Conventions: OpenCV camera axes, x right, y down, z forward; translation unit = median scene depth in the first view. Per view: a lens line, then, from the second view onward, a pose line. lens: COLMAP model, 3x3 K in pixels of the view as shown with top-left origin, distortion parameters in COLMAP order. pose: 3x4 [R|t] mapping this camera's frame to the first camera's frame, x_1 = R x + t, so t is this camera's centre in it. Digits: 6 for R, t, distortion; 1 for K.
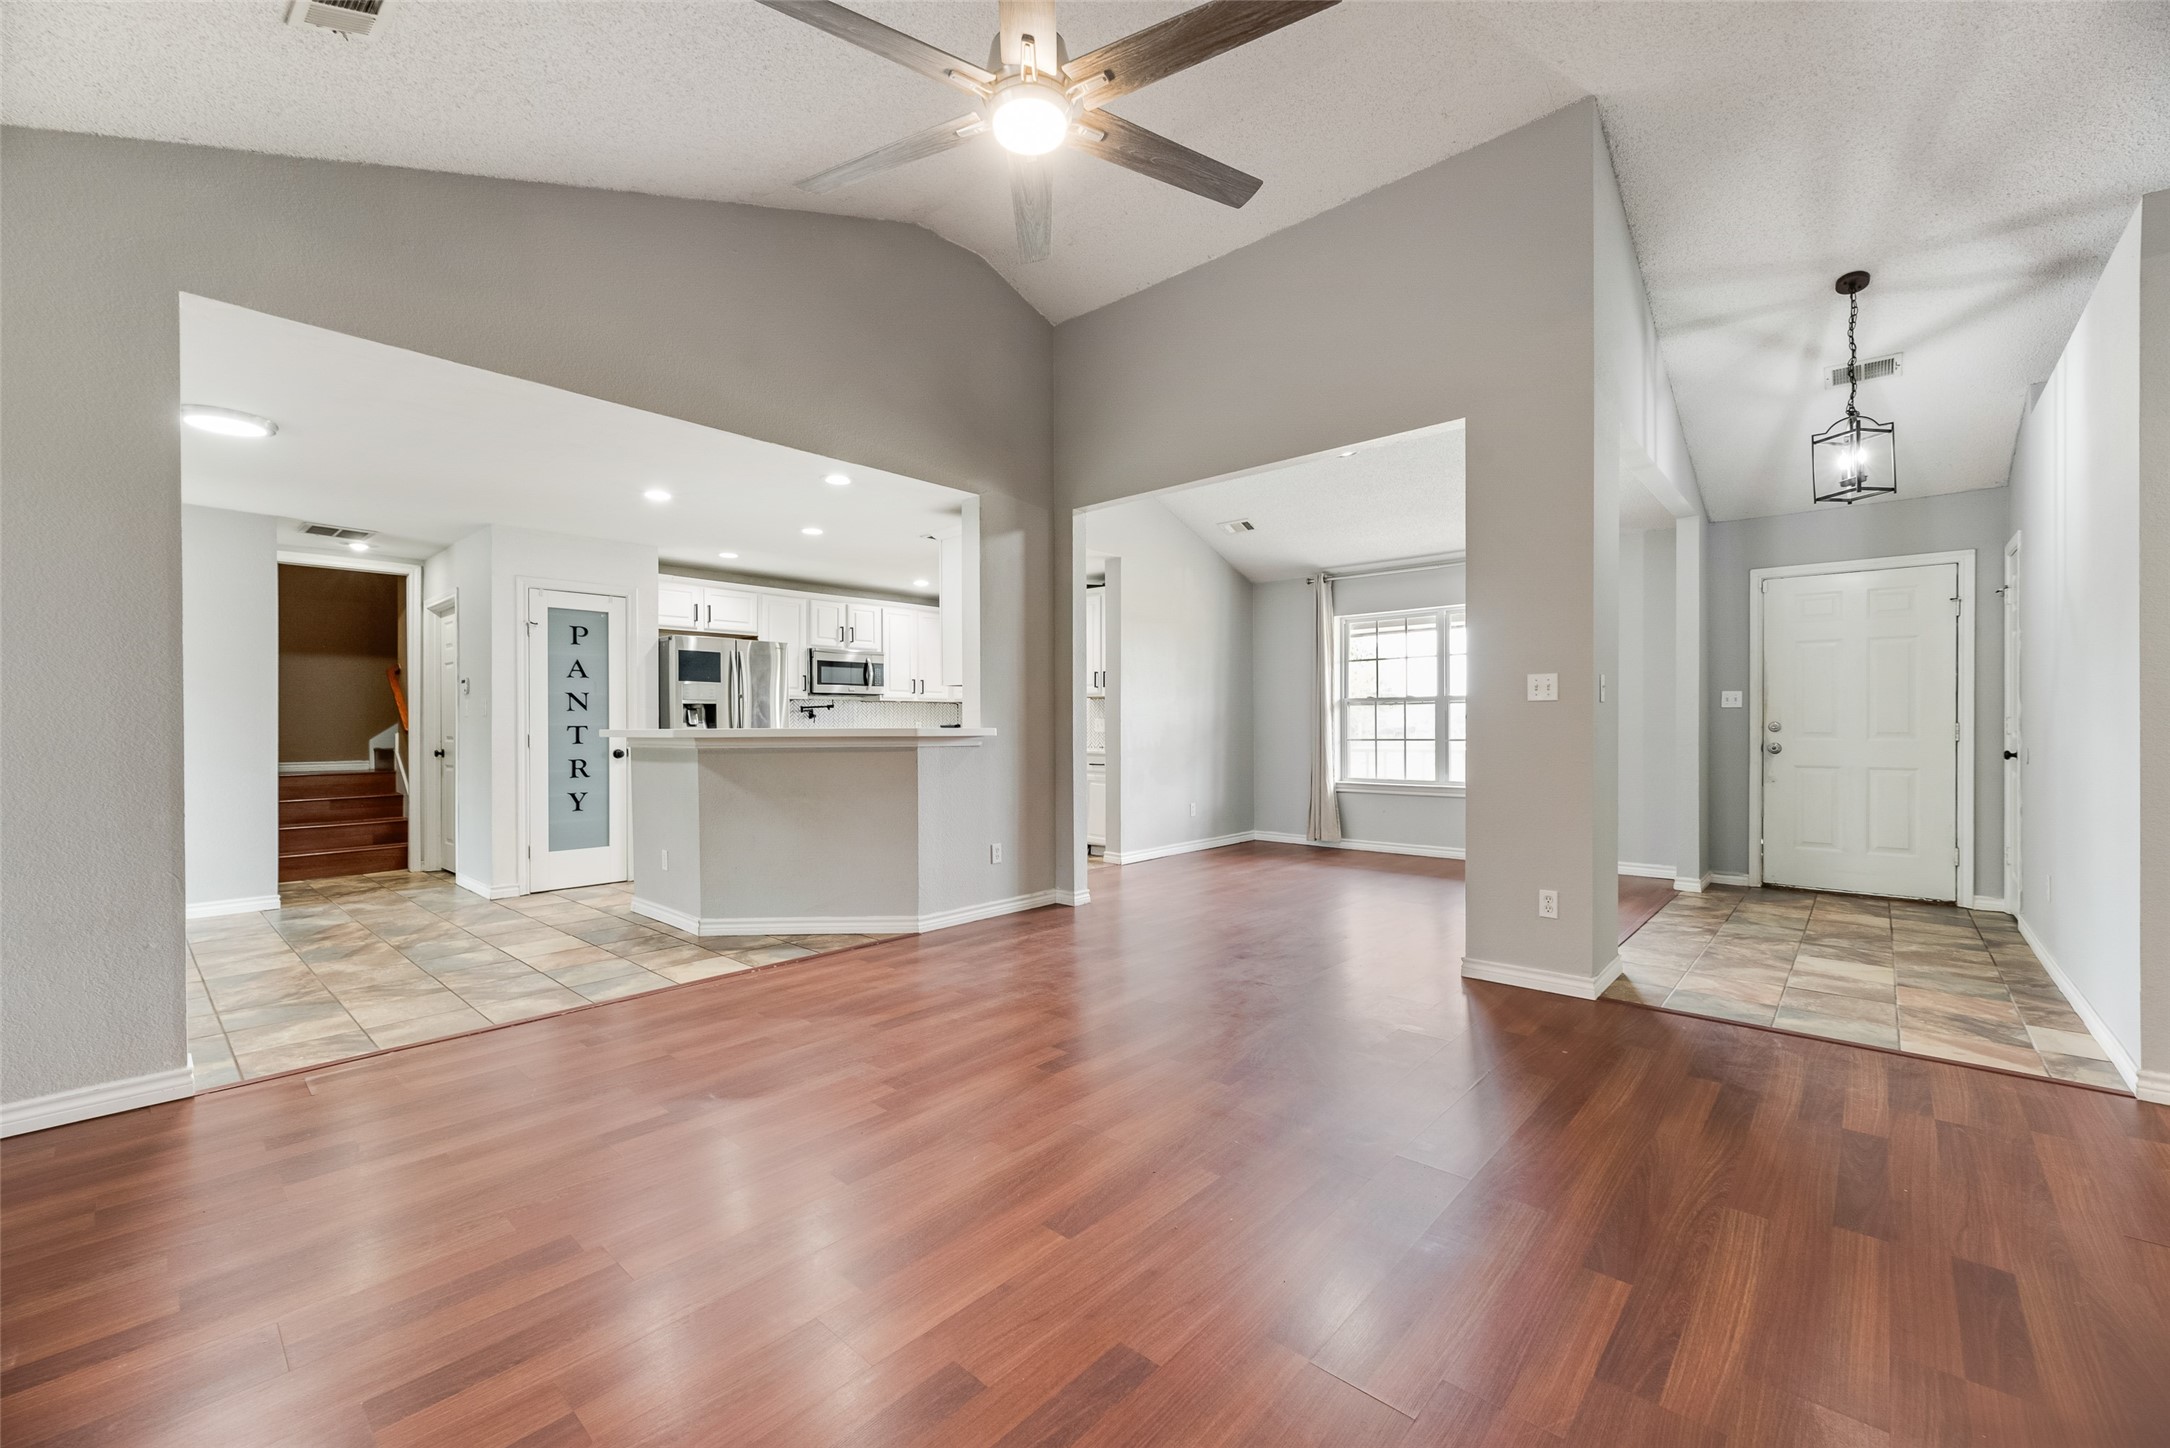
lens RADIAL K [[878.0, 0, 1084.7], [0, 878.0, 727.2], [0, 0, 1]] dist [0.002873, 0.000322]
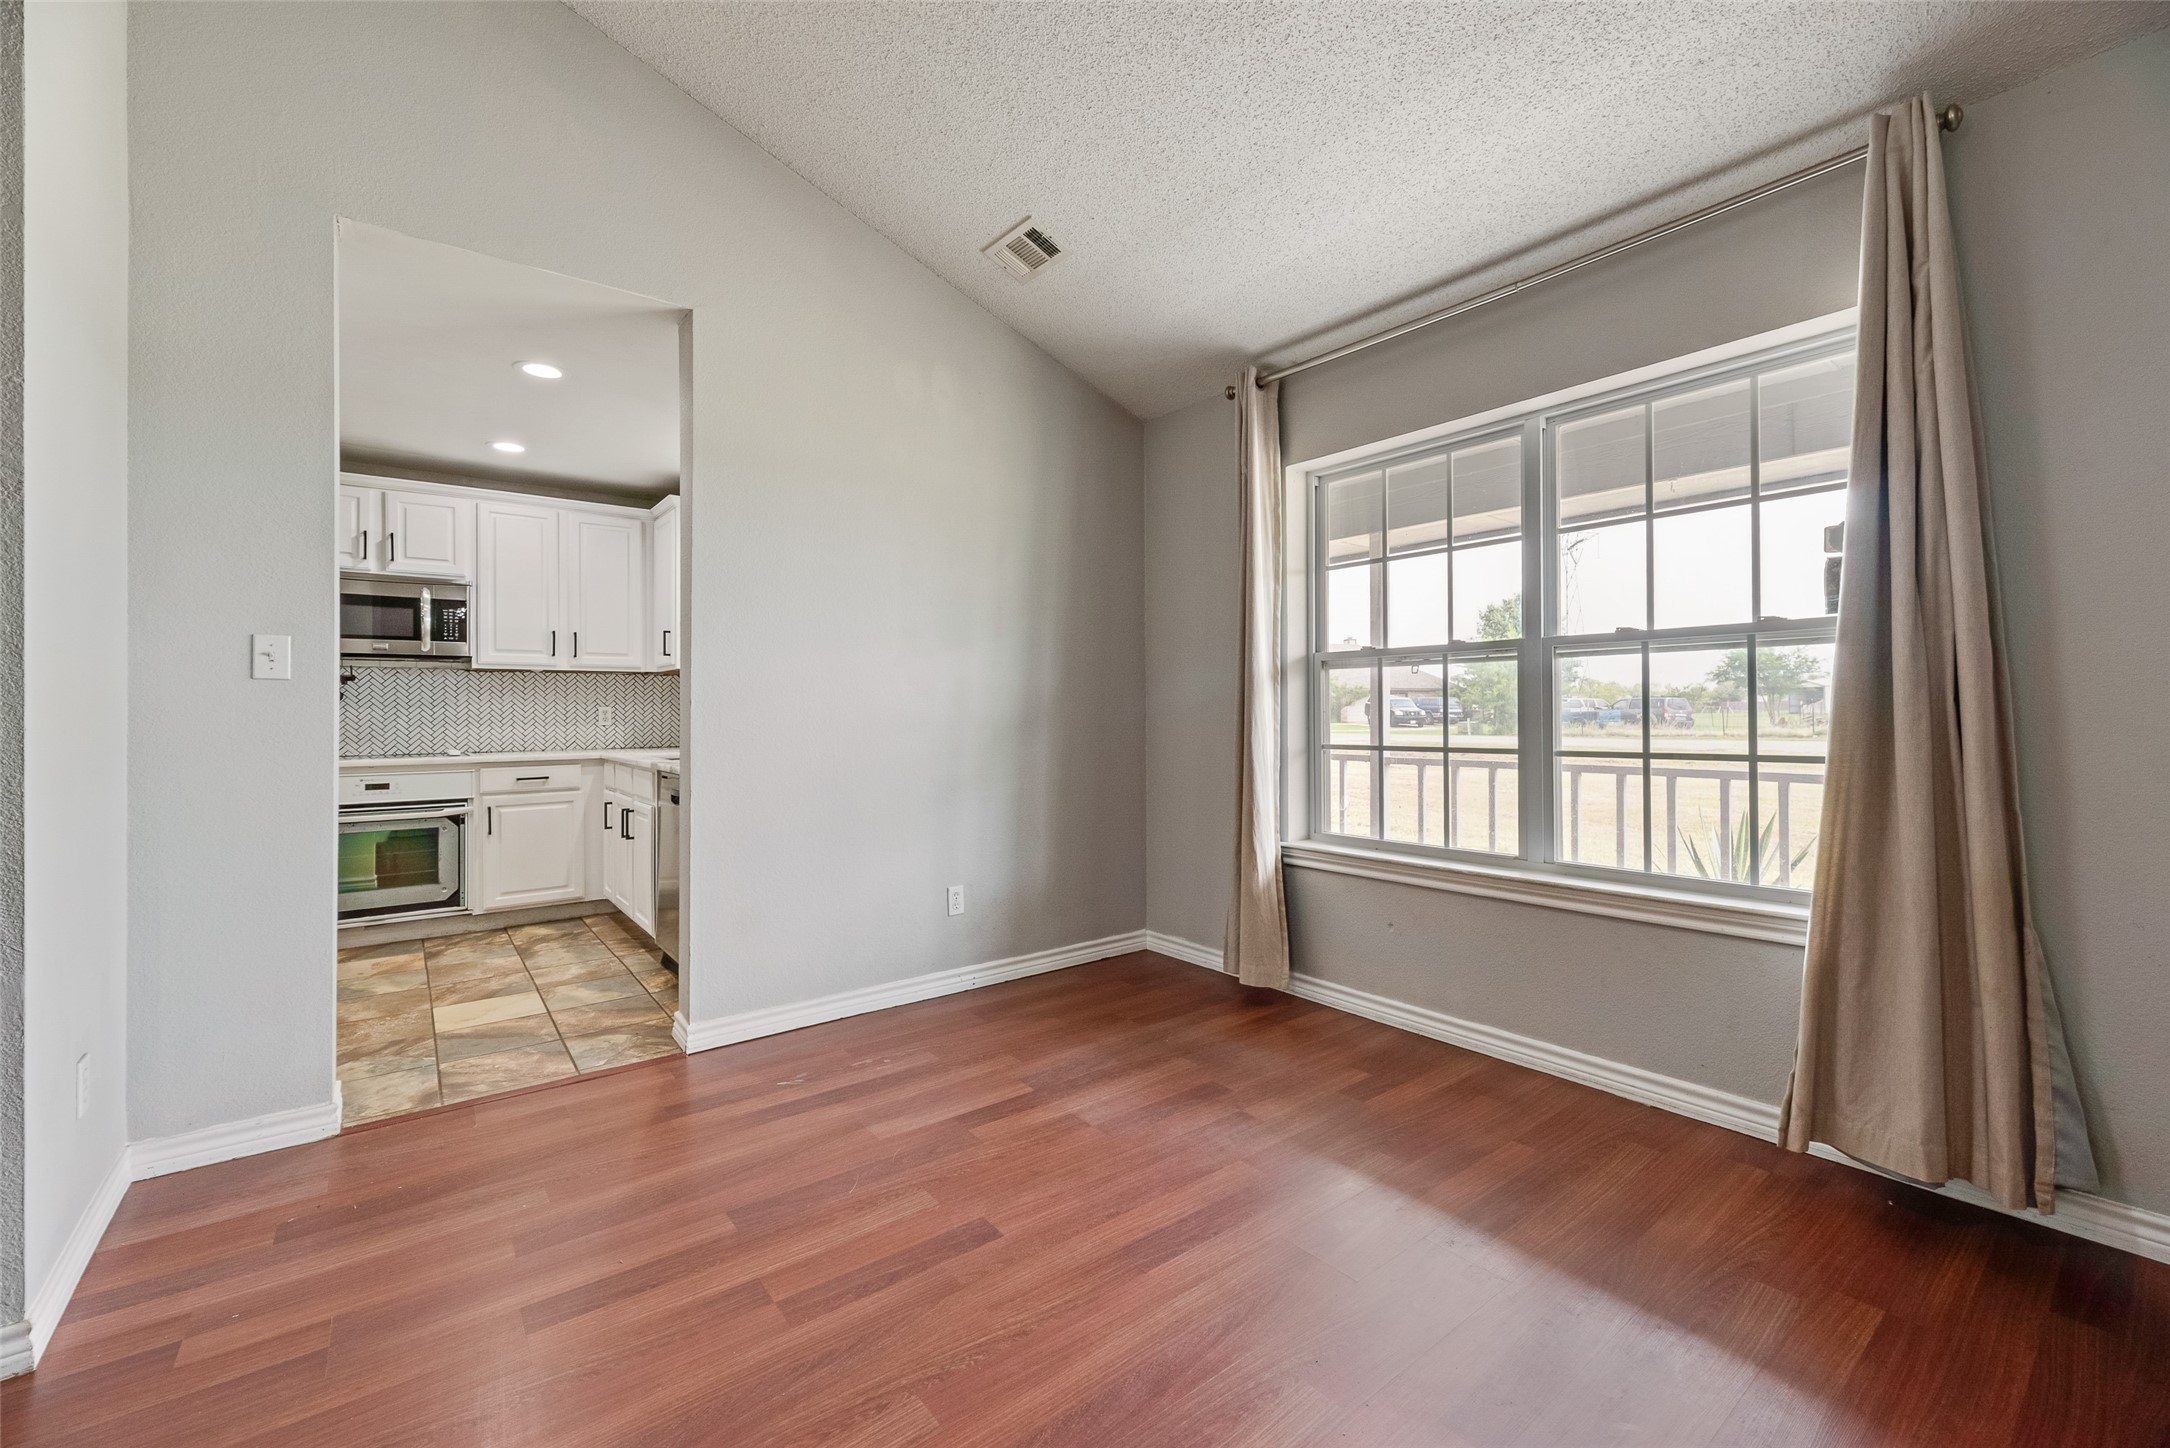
lens RADIAL K [[897.6, 0, 1085.4], [0, 897.6, 703.3], [0, 0, 1]] dist [-0.000146, 0.000051]
pose [[0.984495, -0.000620, -0.175412, 0.281691], [-0.001510, 0.999927, -0.012011, -0.001925], [0.175407, 0.012090, 0.984422, 0.577630]]
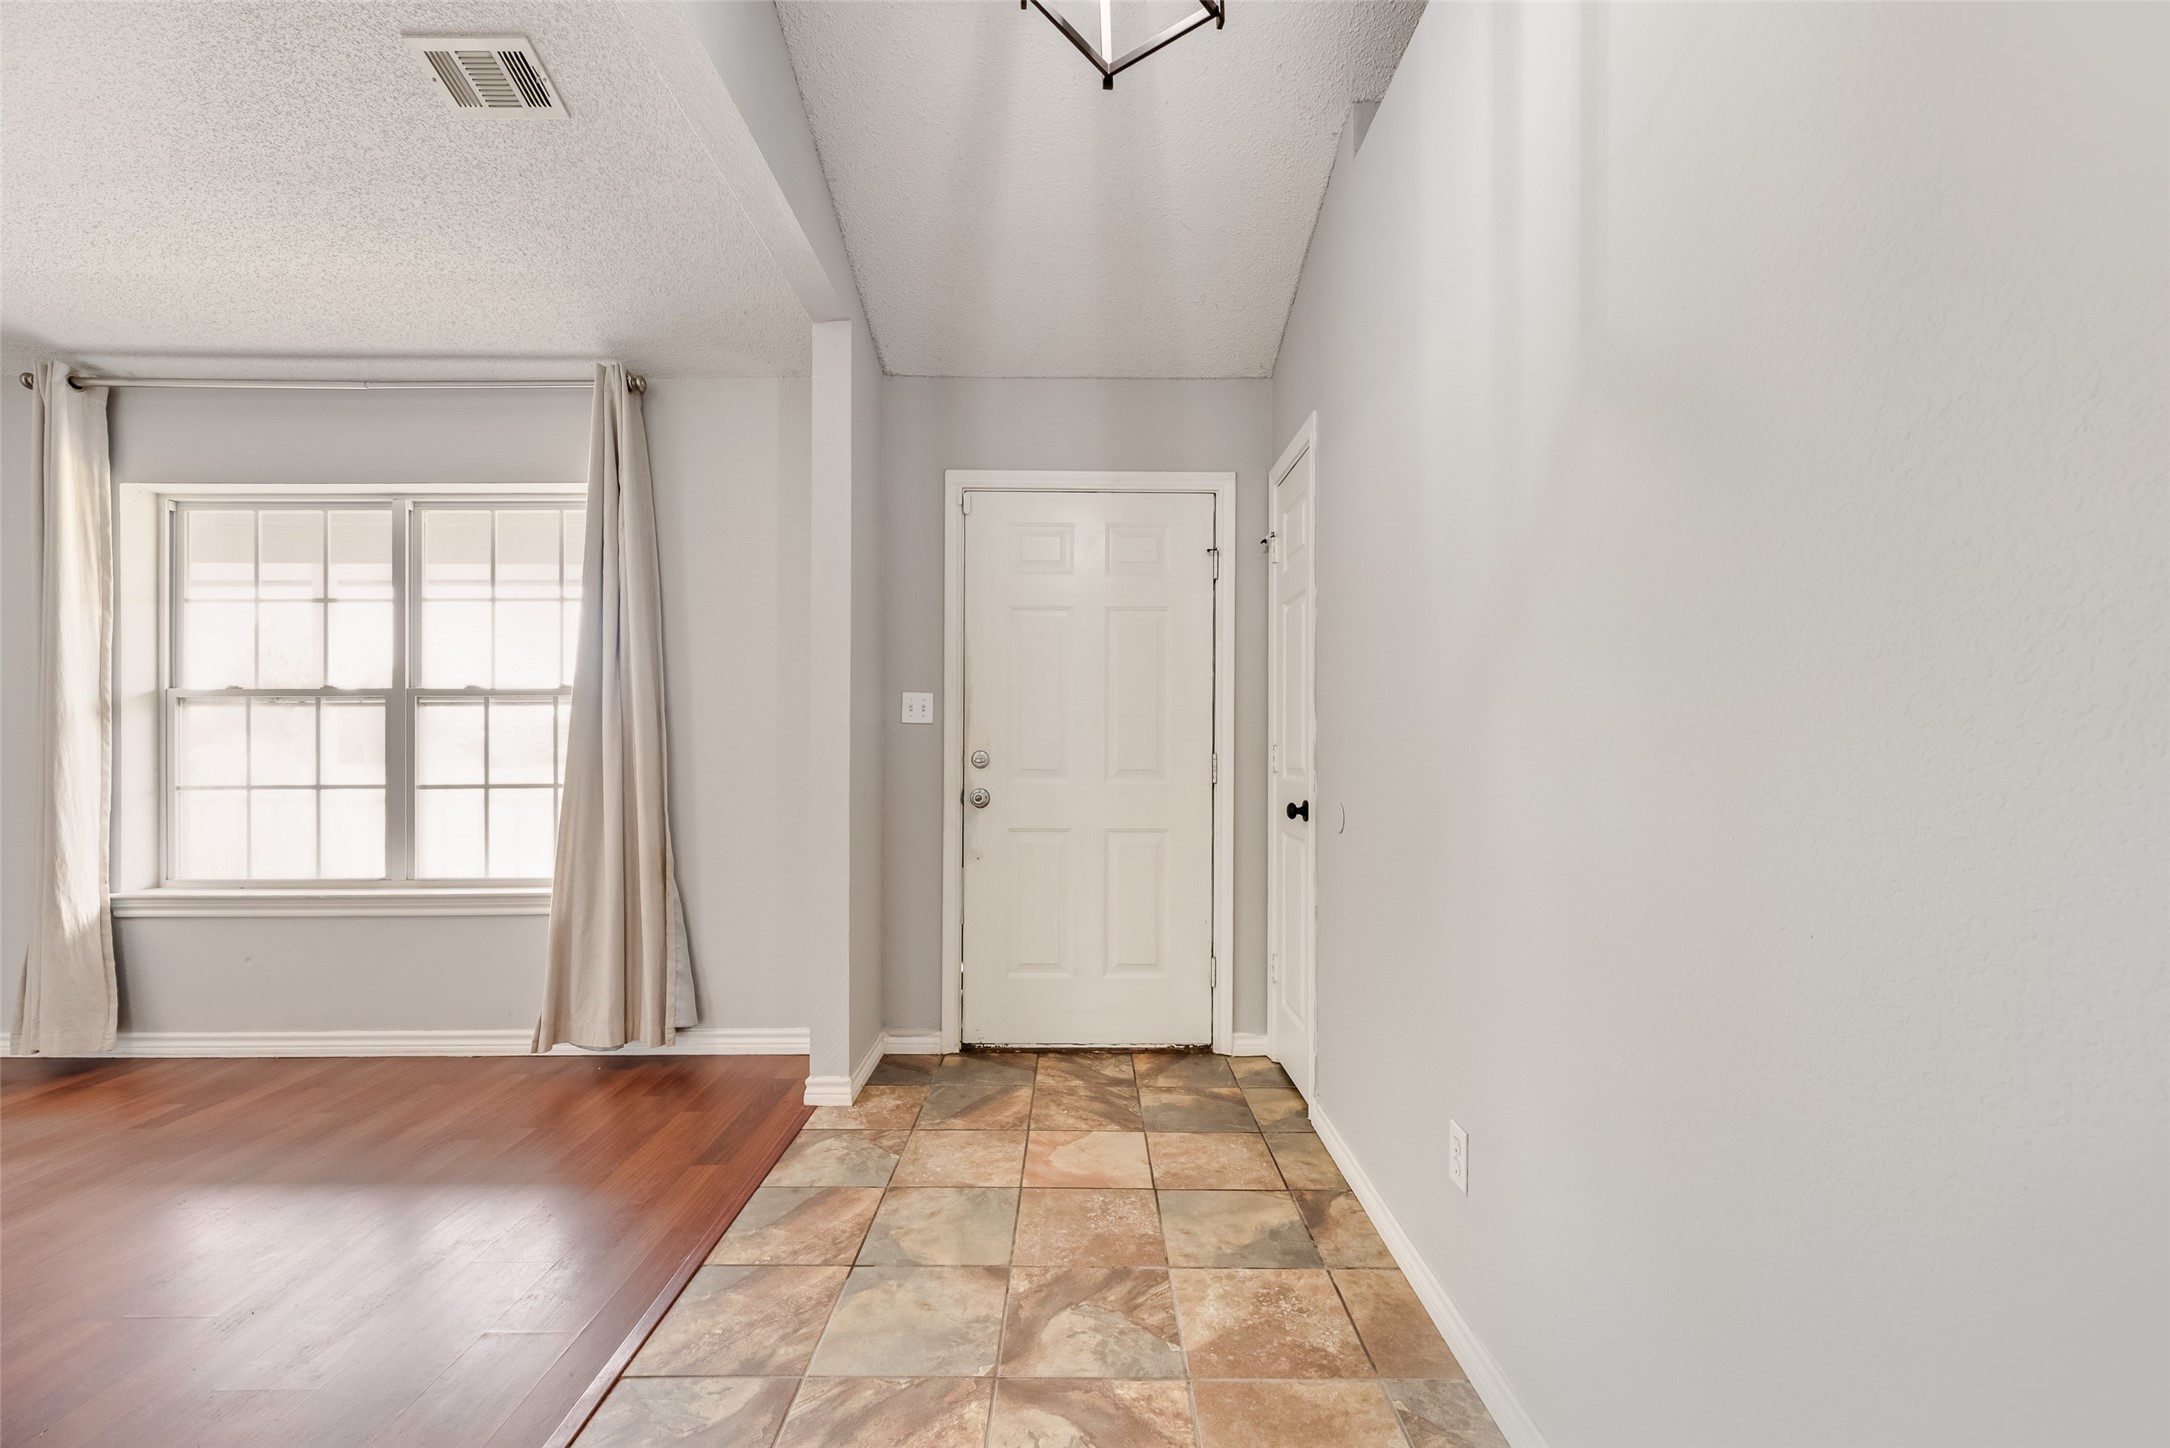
lens RADIAL K [[886.0, 0, 1086.3], [0, 886.0, 750.6], [0, 0, 1]] dist [-0.000100, -0.000130]
pose [[0.737918, 0.004282, 0.674877, 0.360258], [-0.002772, 0.999991, -0.003314, -0.003321], [-0.674884, 0.000574, 0.737923, 0.428232]]
